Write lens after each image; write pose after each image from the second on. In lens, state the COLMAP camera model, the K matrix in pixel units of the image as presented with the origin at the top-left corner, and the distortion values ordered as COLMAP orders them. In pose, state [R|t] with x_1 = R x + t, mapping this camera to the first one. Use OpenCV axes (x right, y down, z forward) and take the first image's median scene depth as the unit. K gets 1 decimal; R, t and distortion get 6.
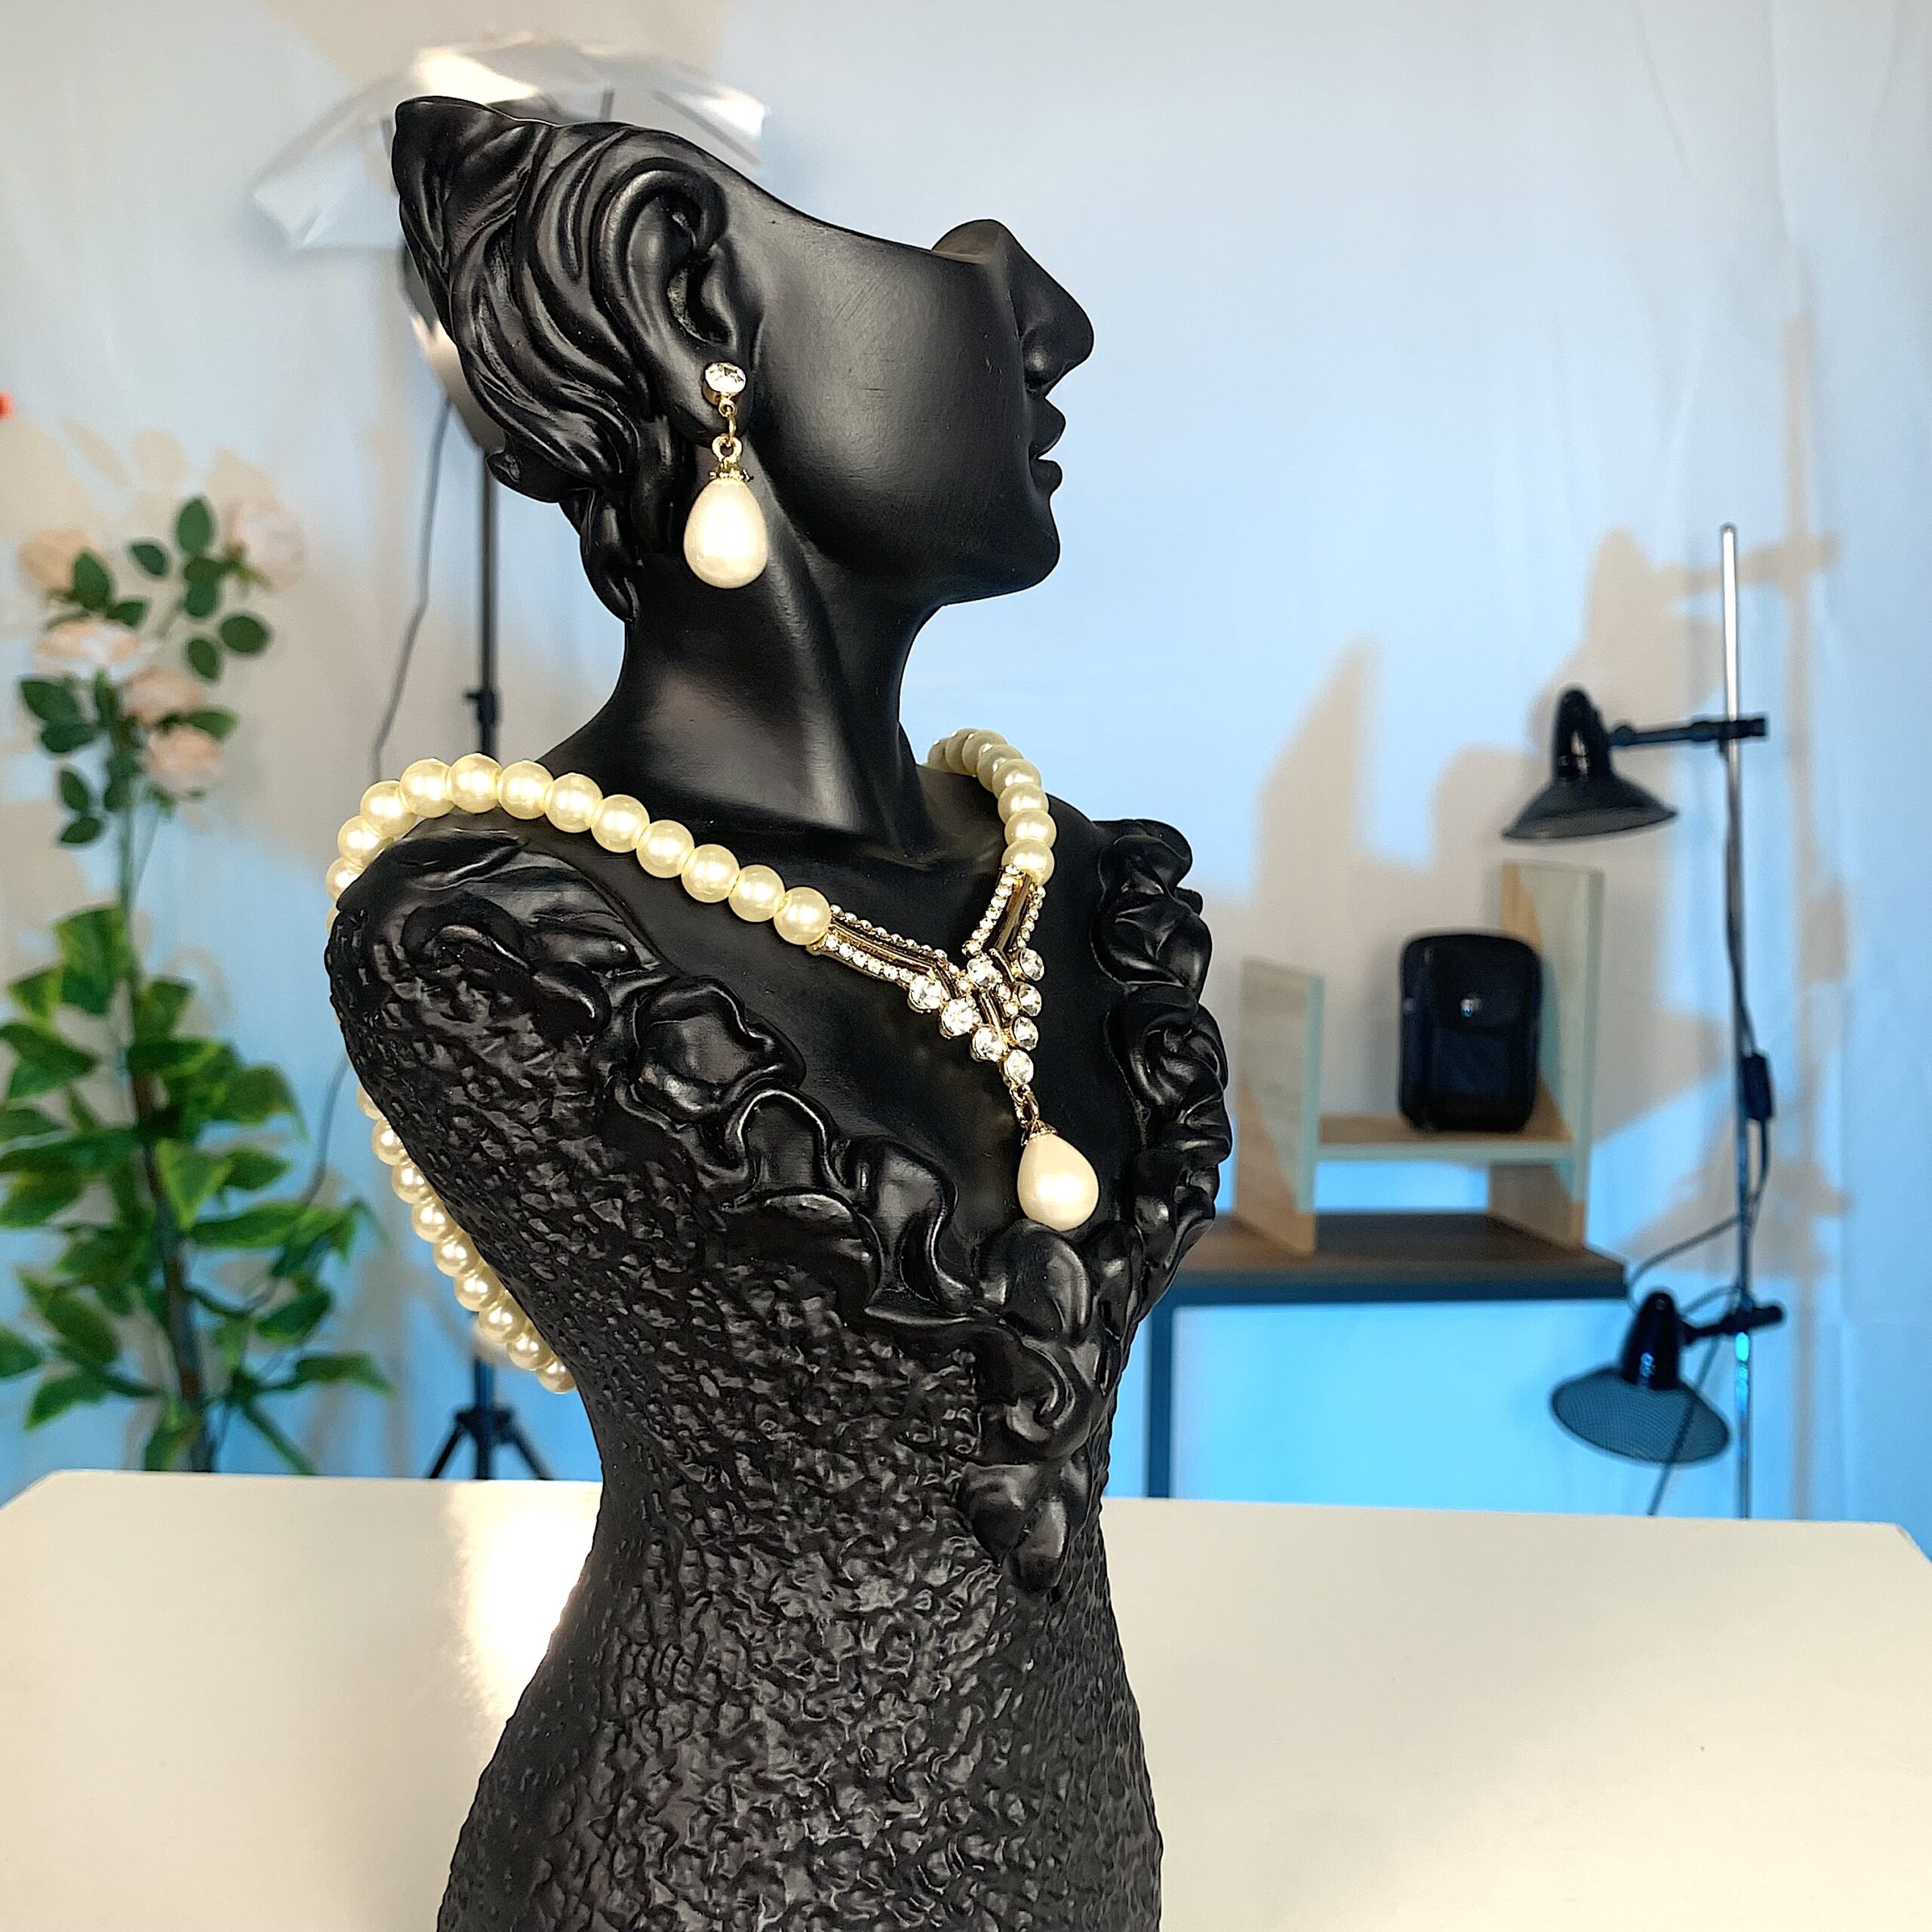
lens RADIAL K [[2221.5, 0, 996.5], [0, 2221.5, 935.5], [0, 0, 1]] dist [0.178693, -0.673329]
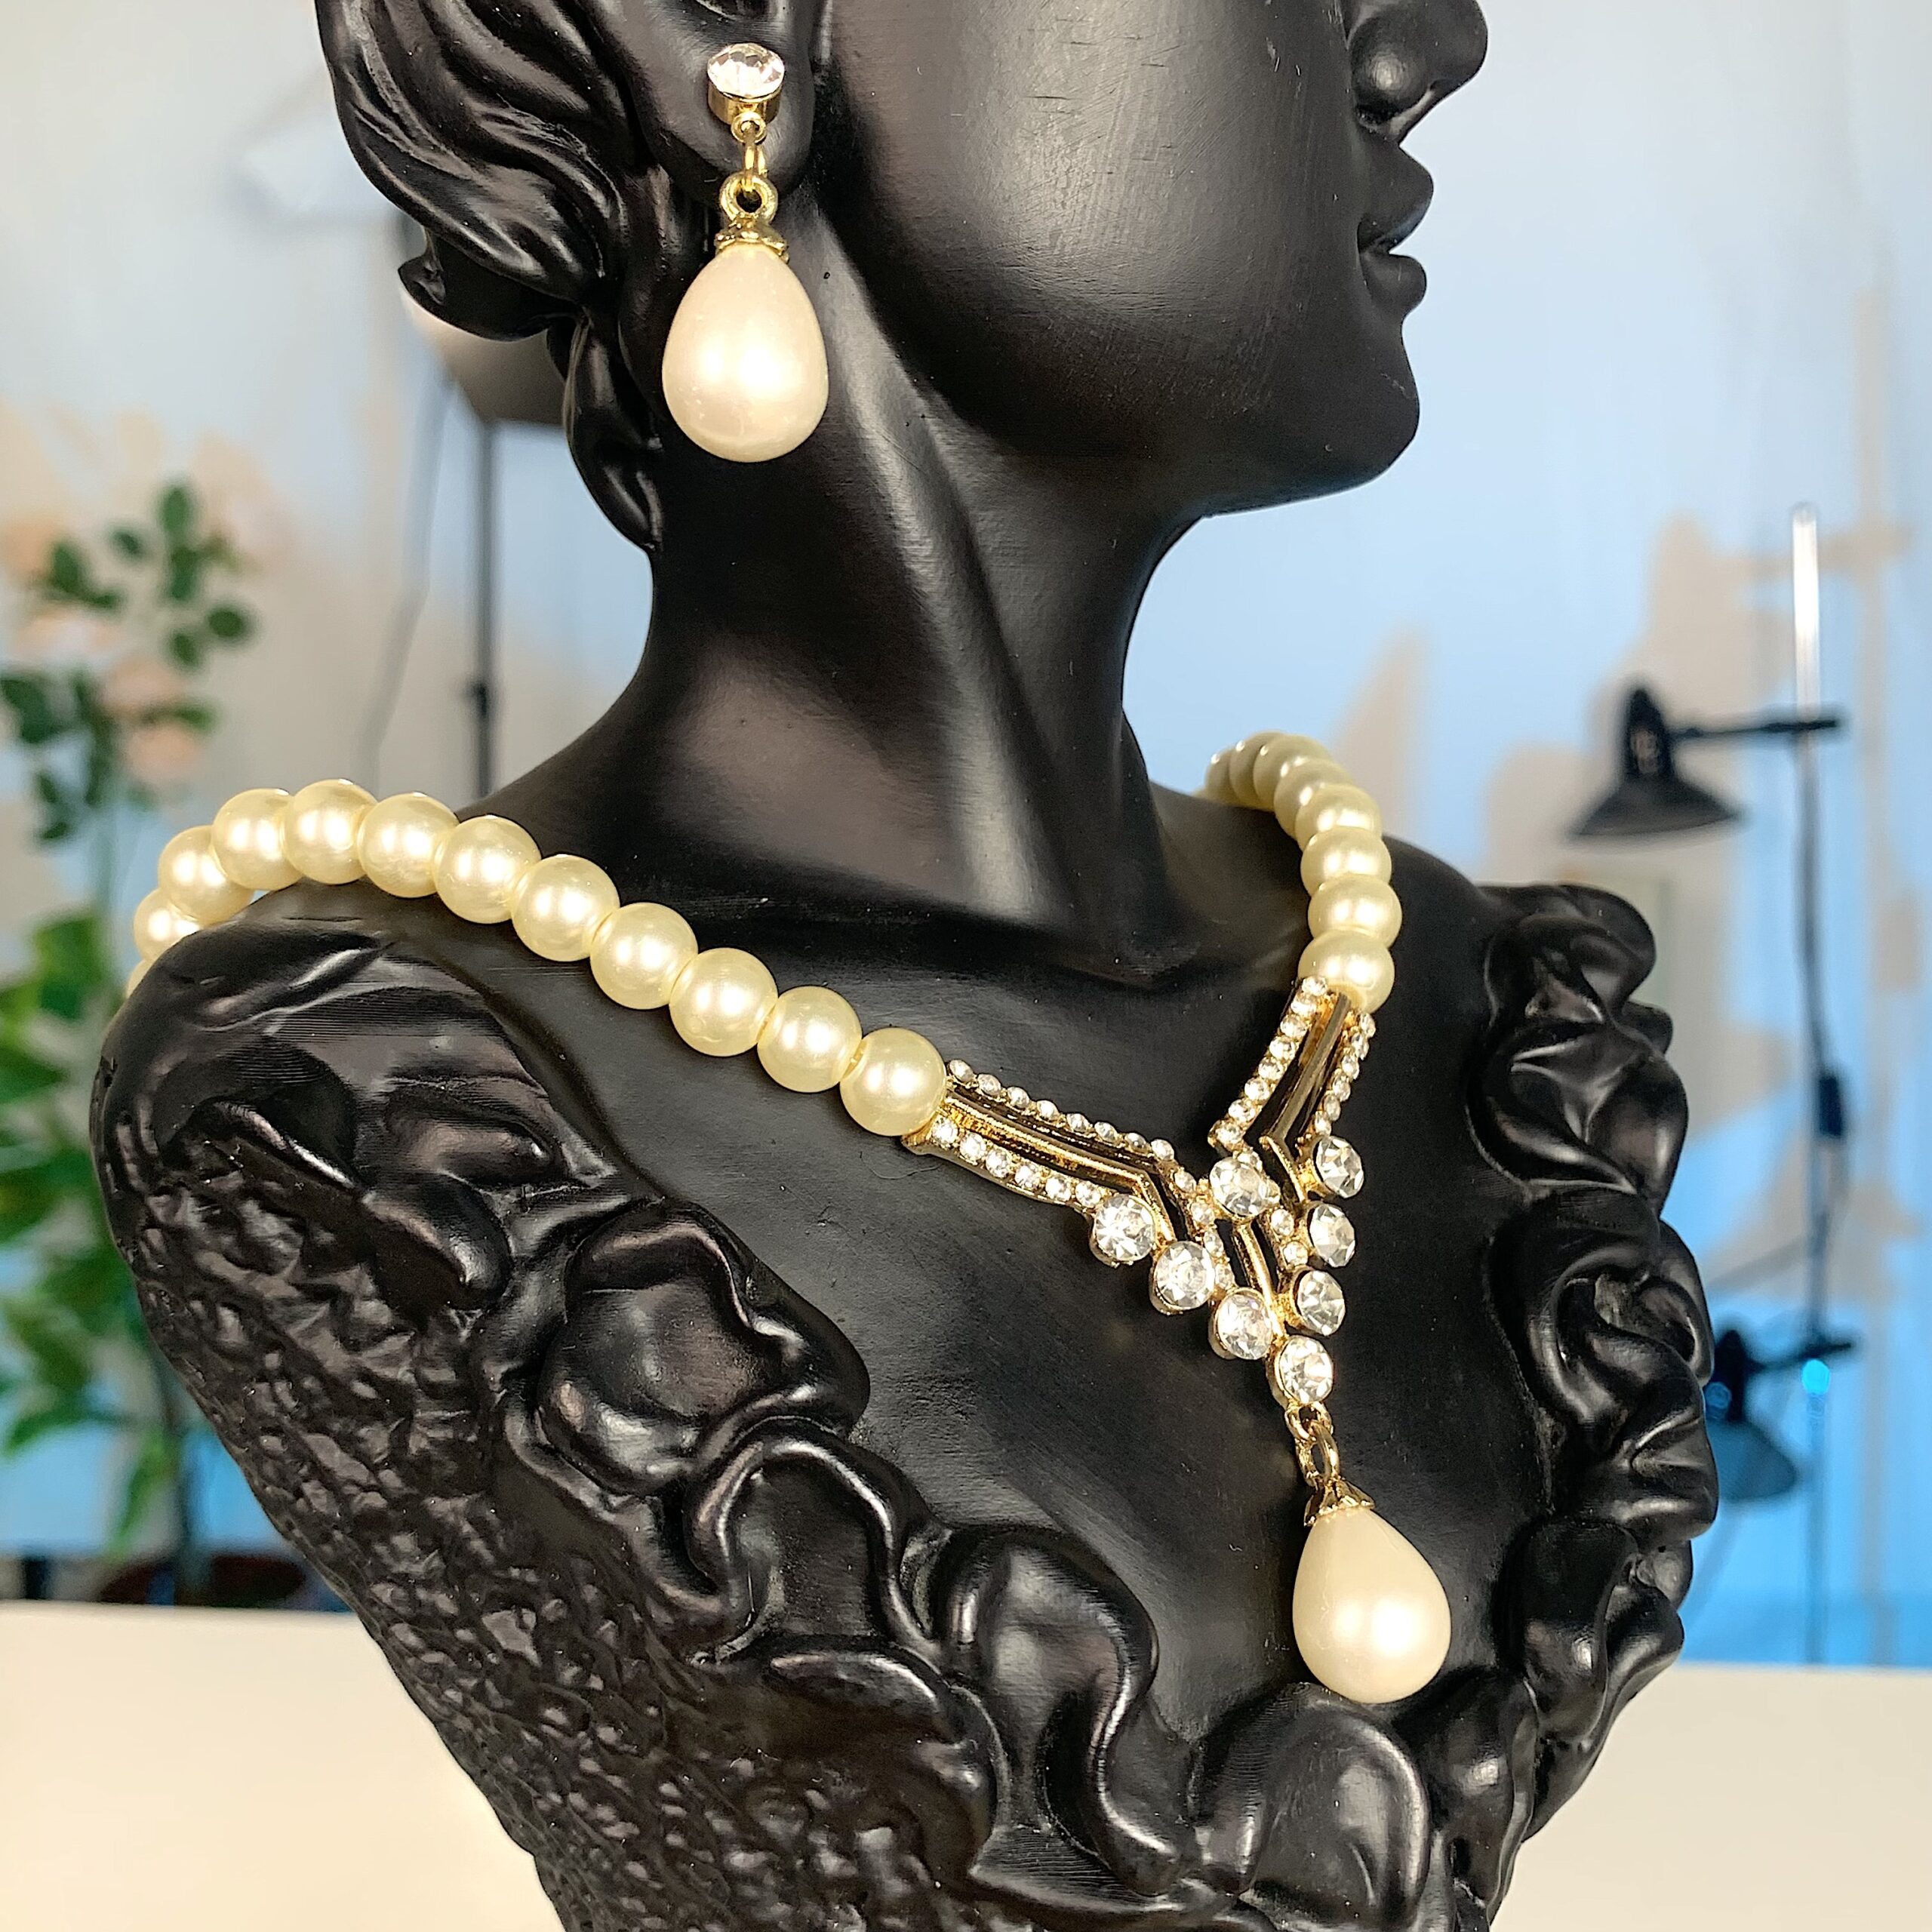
lens RADIAL K [[2221.5, 0, 996.5], [0, 2221.5, 935.5], [0, 0, 1]] dist [0.178693, -0.673329]
pose [[0.979744, 0.019864, -0.199265, 0.044133], [-0.019339, 0.999802, 0.004580, -0.047482], [0.199316, -0.000634, 0.979935, 0.477586]]
